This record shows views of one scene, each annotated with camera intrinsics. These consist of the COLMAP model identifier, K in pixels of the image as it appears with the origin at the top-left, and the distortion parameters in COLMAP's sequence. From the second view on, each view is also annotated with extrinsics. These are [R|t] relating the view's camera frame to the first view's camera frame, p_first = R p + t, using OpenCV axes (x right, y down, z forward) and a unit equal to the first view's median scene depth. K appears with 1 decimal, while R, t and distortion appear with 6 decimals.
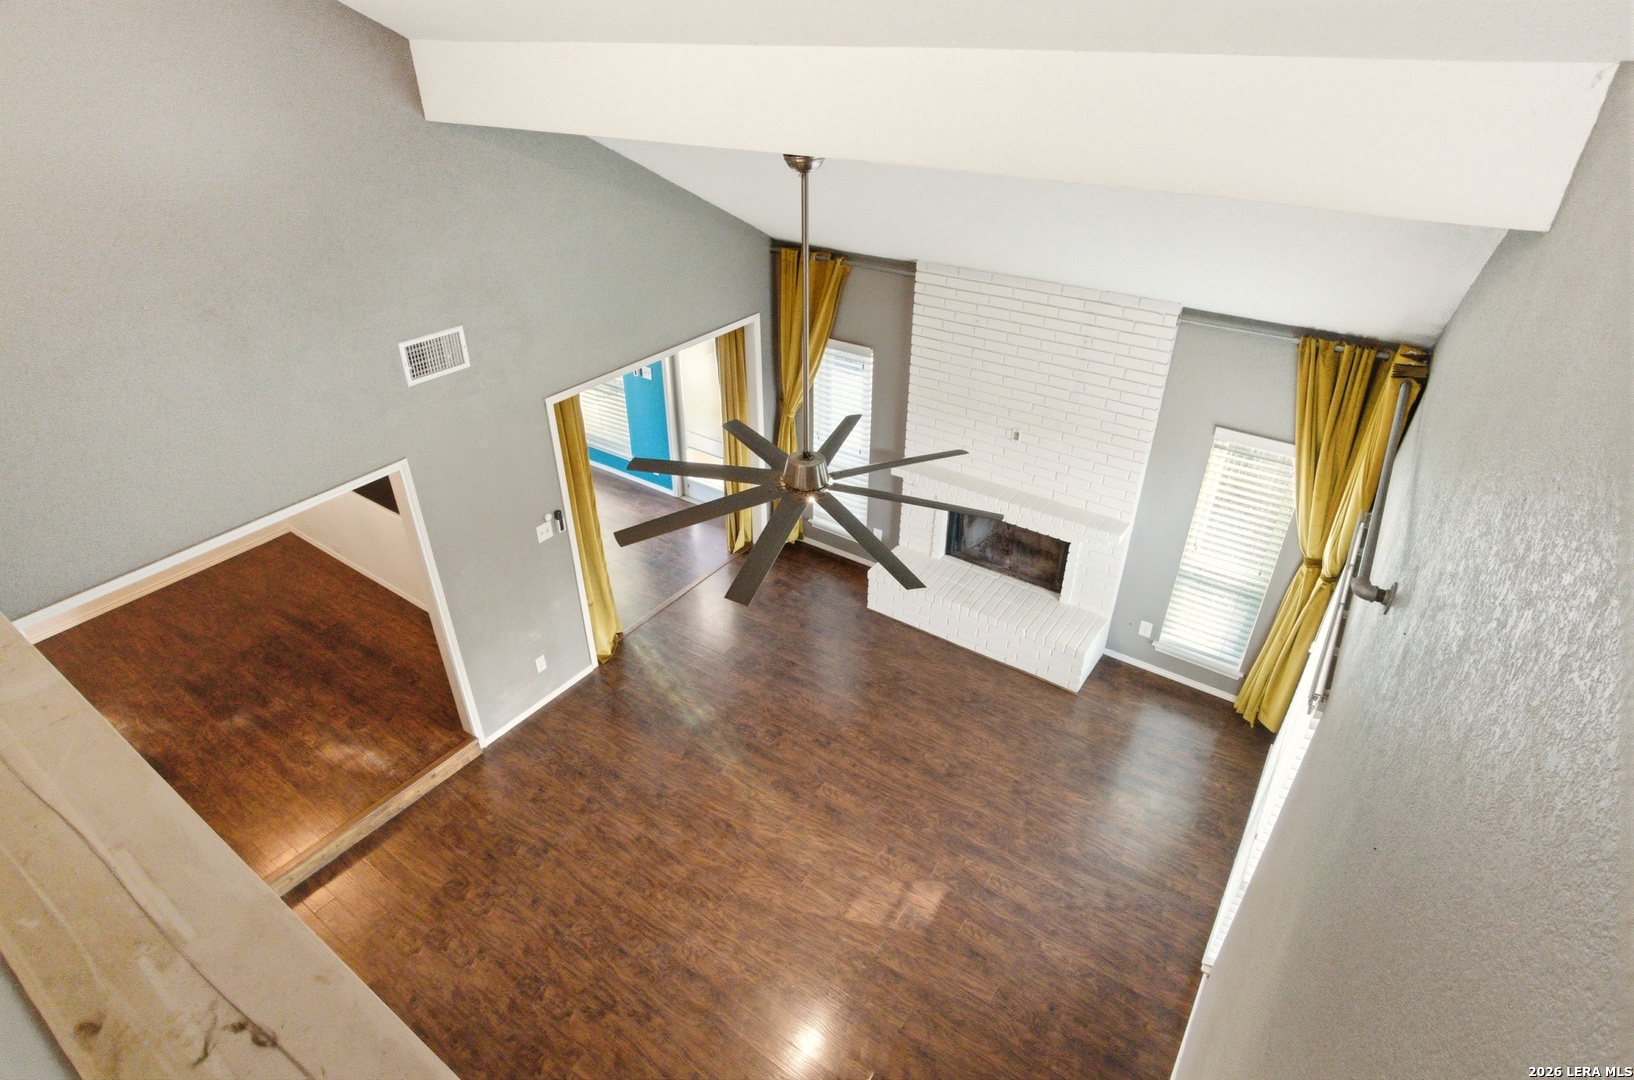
lens RADIAL K [[847.9, 0, 816.7], [0, 847.9, 552.3], [0, 0, 1]] dist [-0.025010, 0.000012]
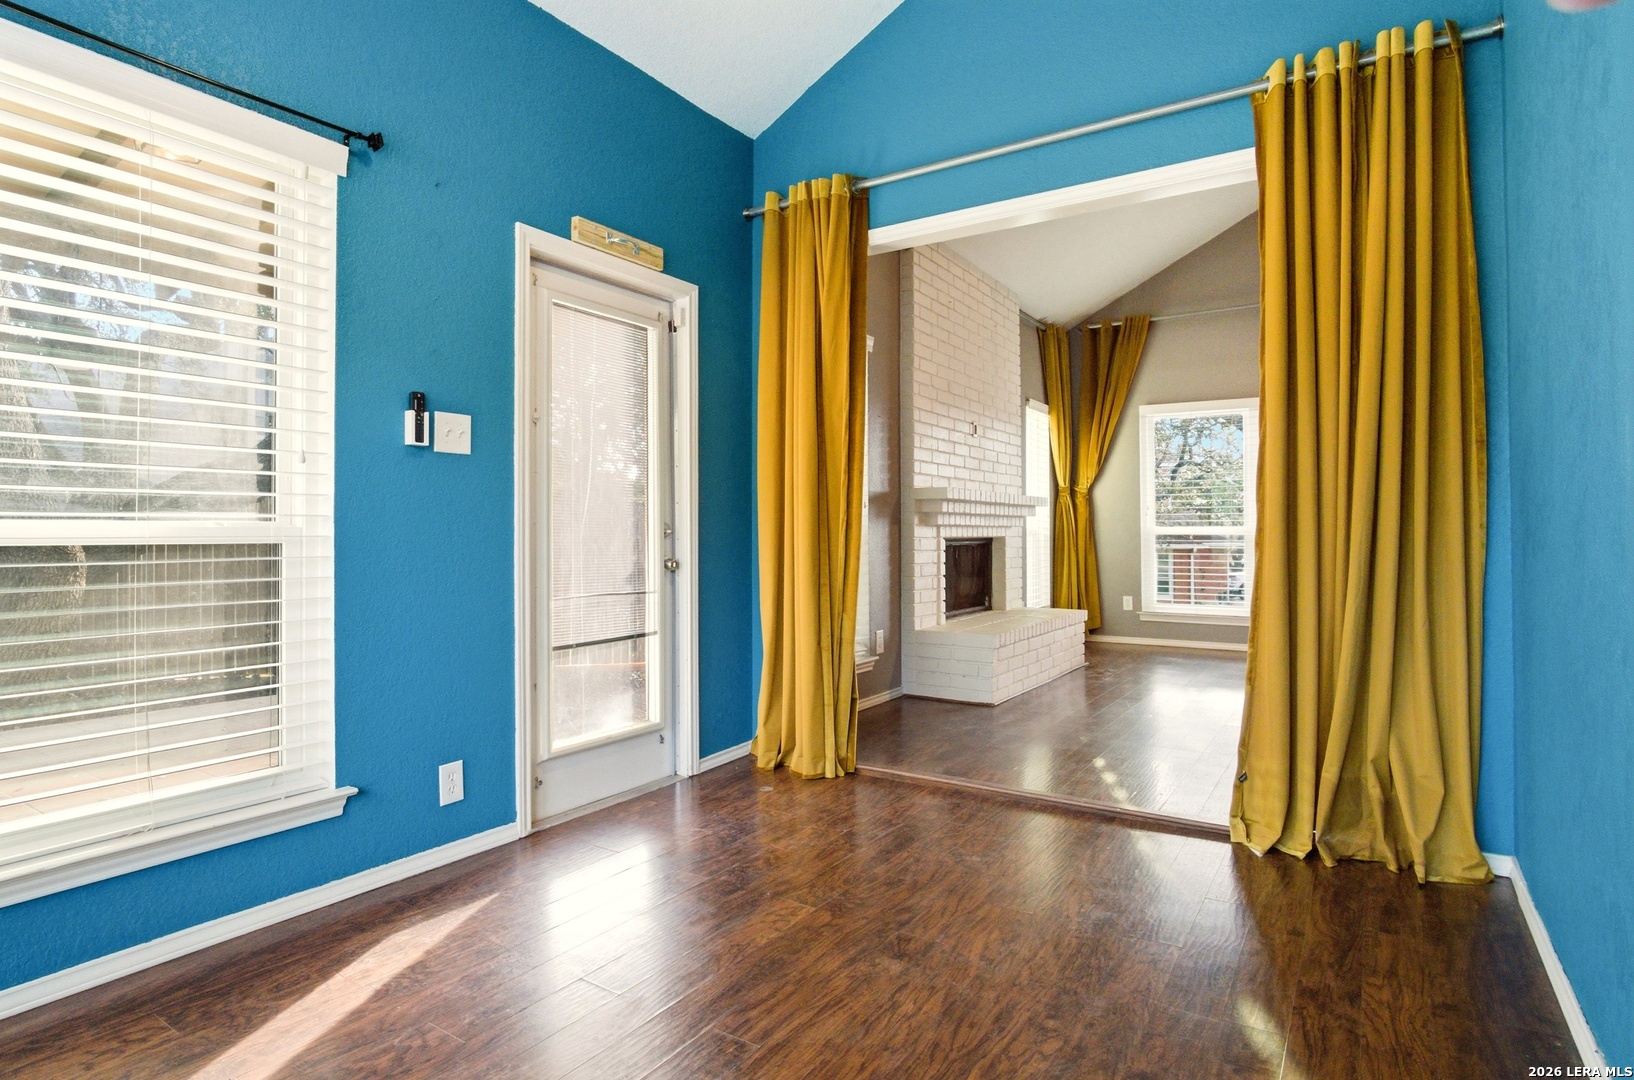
lens RADIAL K [[862.3, 0, 822.2], [0, 862.3, 525.4], [0, 0, 1]] dist [-0.024037, 0.000479]
pose [[-0.042292, 0.001733, 0.999104, -0.790139], [0.539049, 0.842004, 0.021358, -0.183228], [-0.841212, 0.539469, -0.036544, 1.397781]]
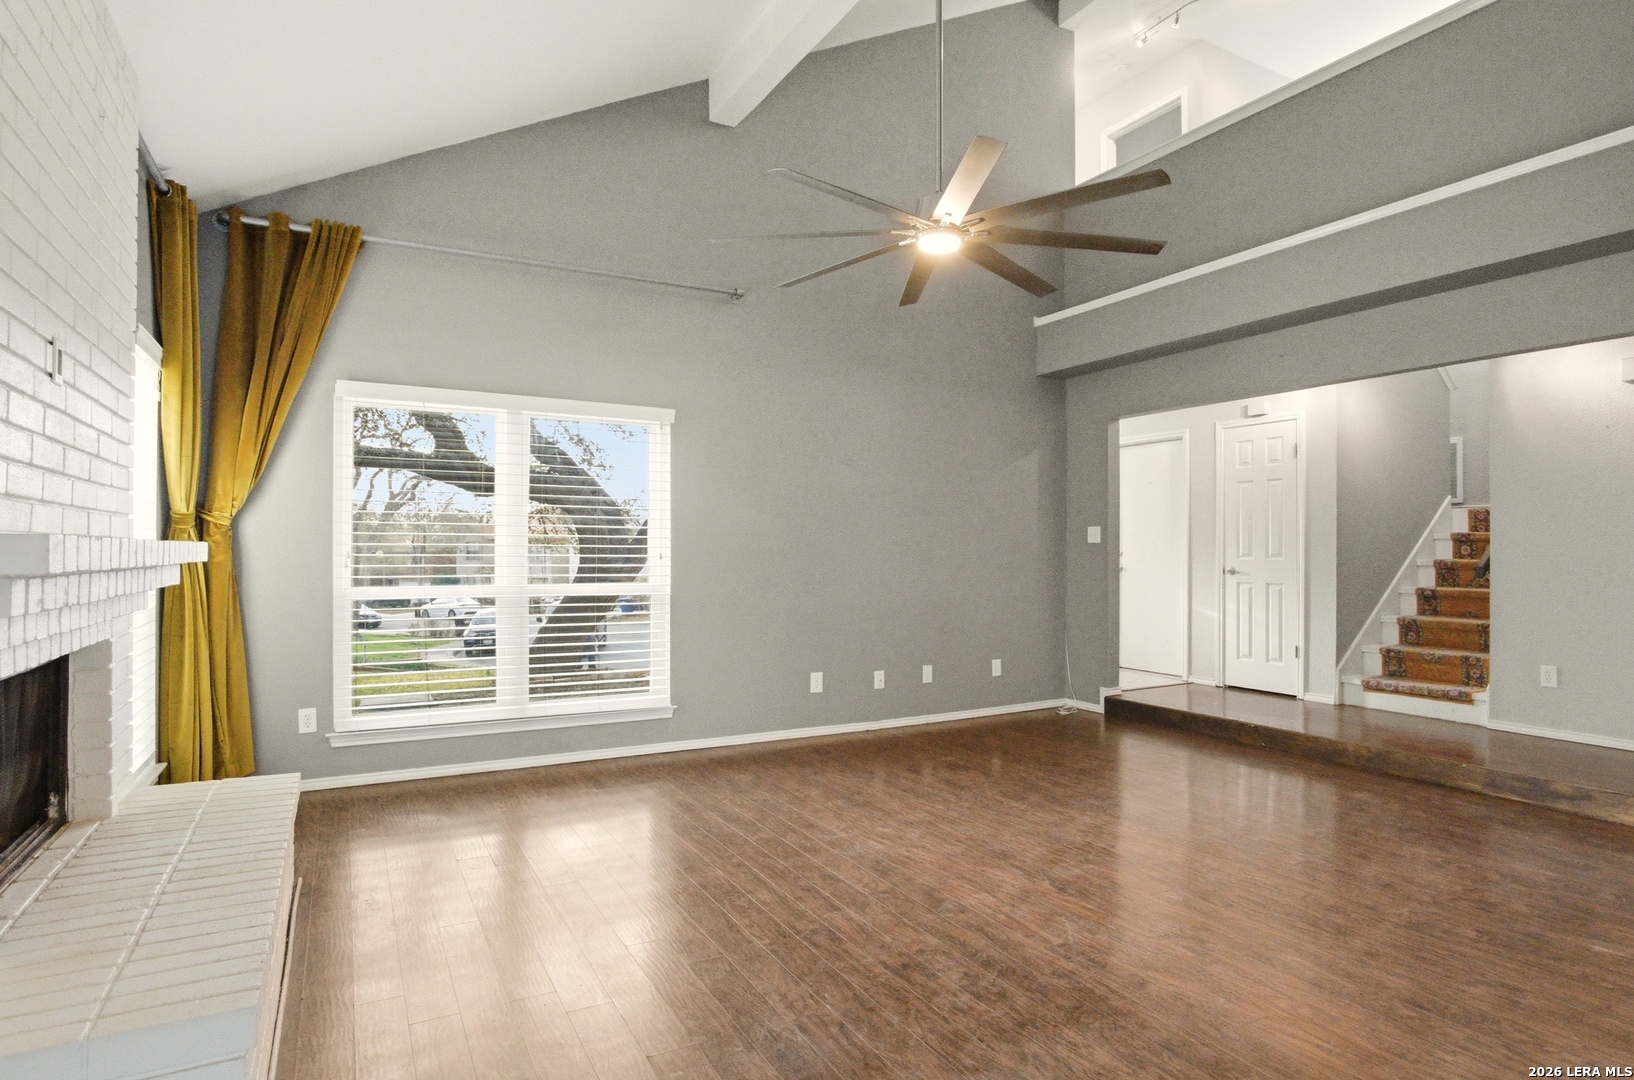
lens RADIAL K [[871.7, 0, 800.0], [0, 871.7, 542.3], [0, 0, 1]] dist [-0.020855, -0.000109]
pose [[-0.888446, -0.006291, 0.458938, -0.207735], [0.238304, 0.848249, 0.472953, -0.191749], [-0.392269, 0.529560, -0.752124, 1.336834]]
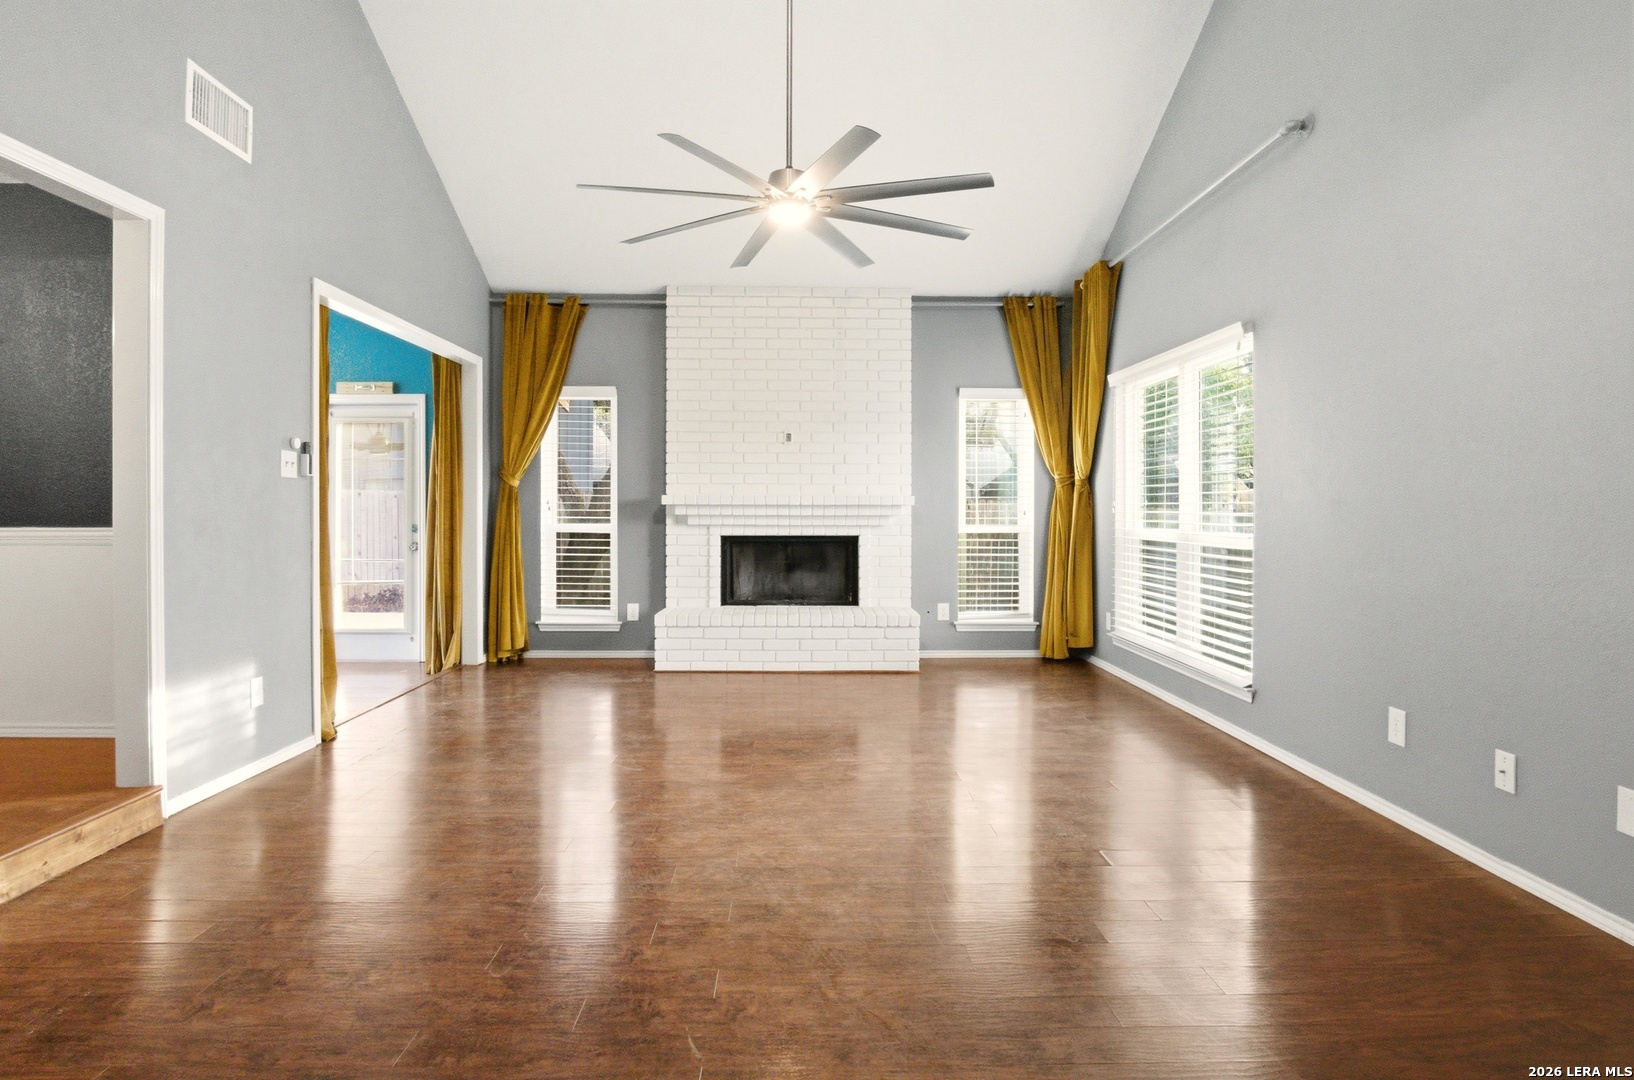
lens RADIAL K [[862.3, 0, 822.2], [0, 862.3, 525.4], [0, 0, 1]] dist [-0.024037, 0.000479]
pose [[0.807068, -0.014158, 0.590289, -0.393430], [0.319157, 0.851547, -0.415940, 0.451467], [-0.496770, 0.524087, 0.691775, 0.353471]]
